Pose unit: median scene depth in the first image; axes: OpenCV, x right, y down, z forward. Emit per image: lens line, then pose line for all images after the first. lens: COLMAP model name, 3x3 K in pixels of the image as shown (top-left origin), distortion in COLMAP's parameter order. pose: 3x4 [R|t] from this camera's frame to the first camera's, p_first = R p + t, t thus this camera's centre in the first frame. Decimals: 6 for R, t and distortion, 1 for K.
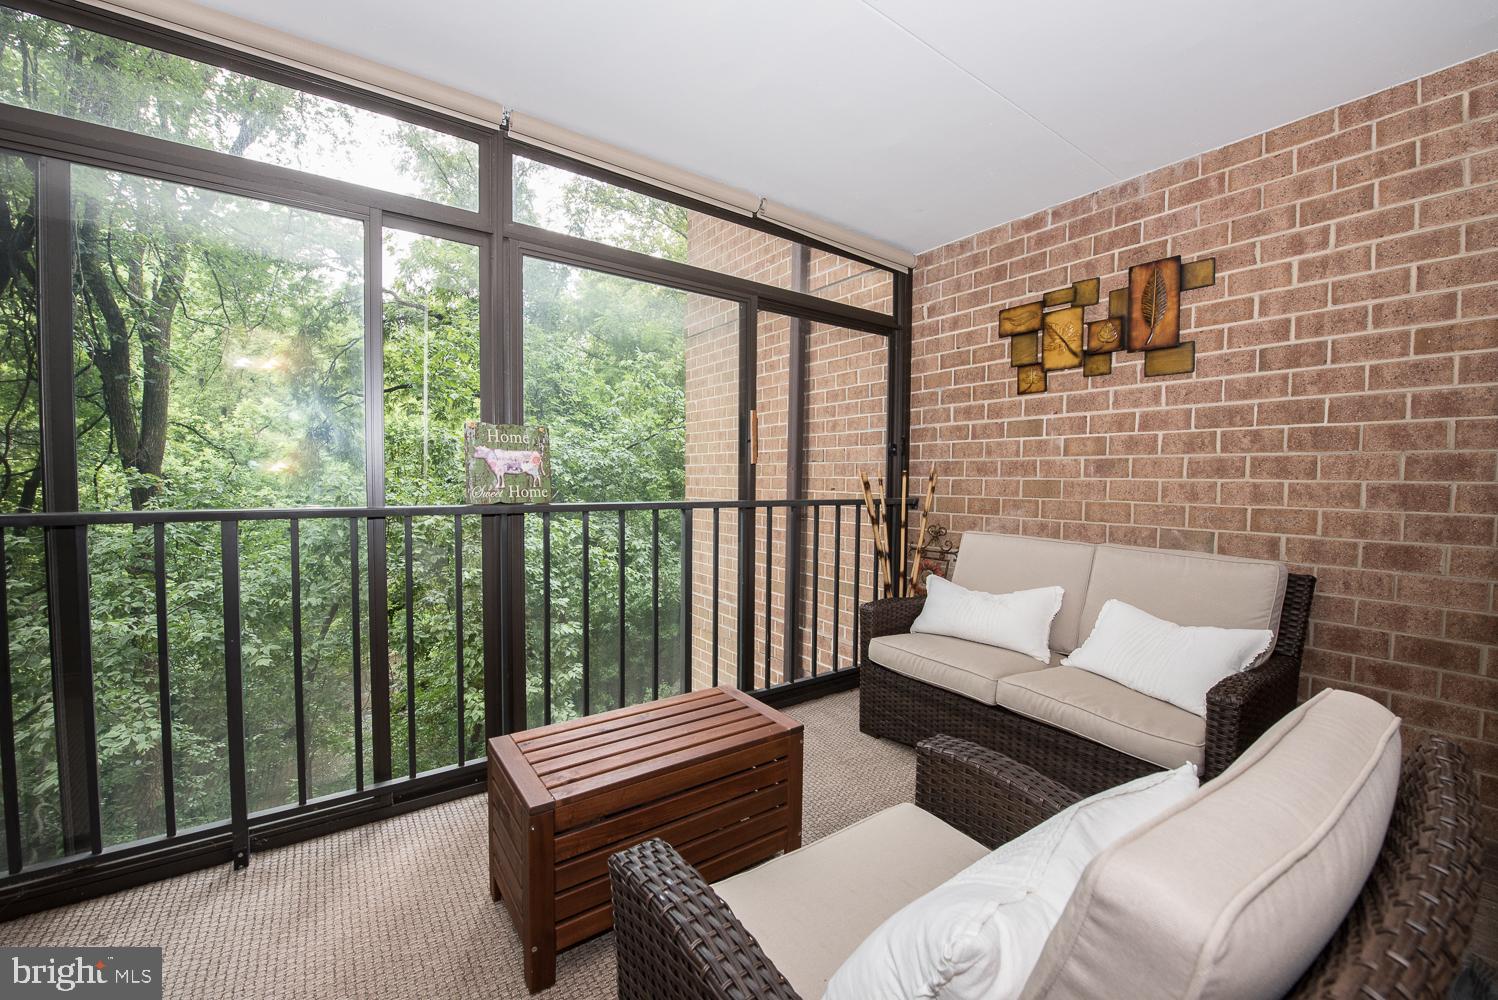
lens RADIAL K [[596.6, 0, 748.0], [0, 596.6, 504.7], [0, 0, 1]] dist [-0.011734, -0.000839]
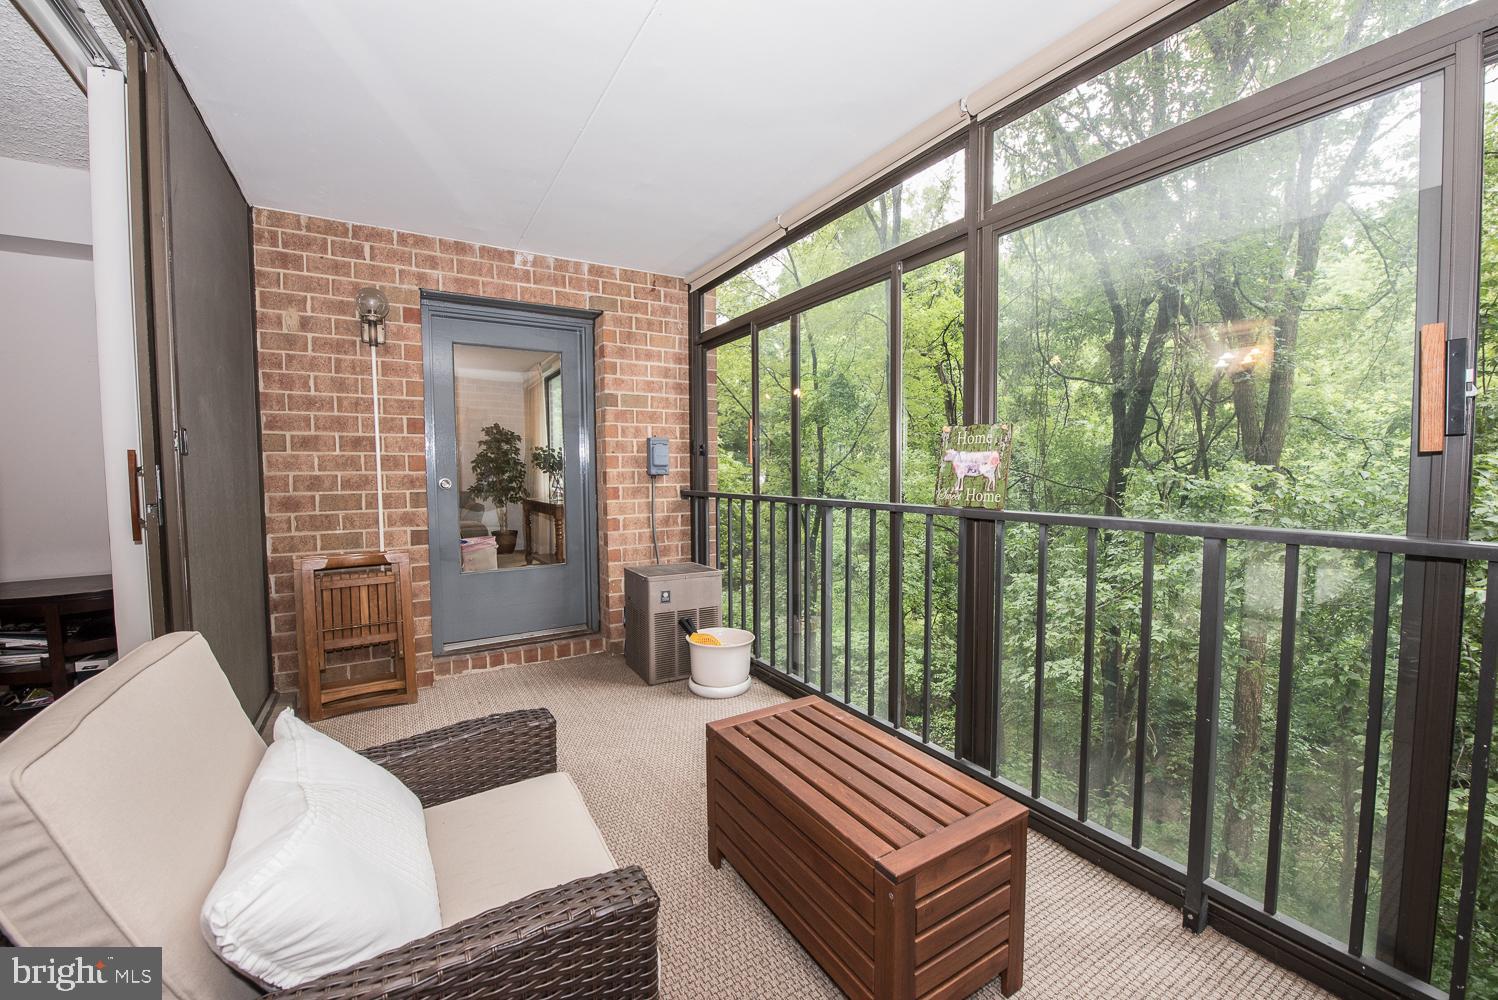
lens RADIAL K [[596.6, 0, 746.6], [0, 596.6, 497.6], [0, 0, 1]] dist [-0.011734, -0.000839]
pose [[-0.070021, 0.042349, -0.996646, 0.586109], [-0.039234, 0.998209, 0.045171, -0.046990], [0.996774, 0.042265, -0.068234, 0.707883]]
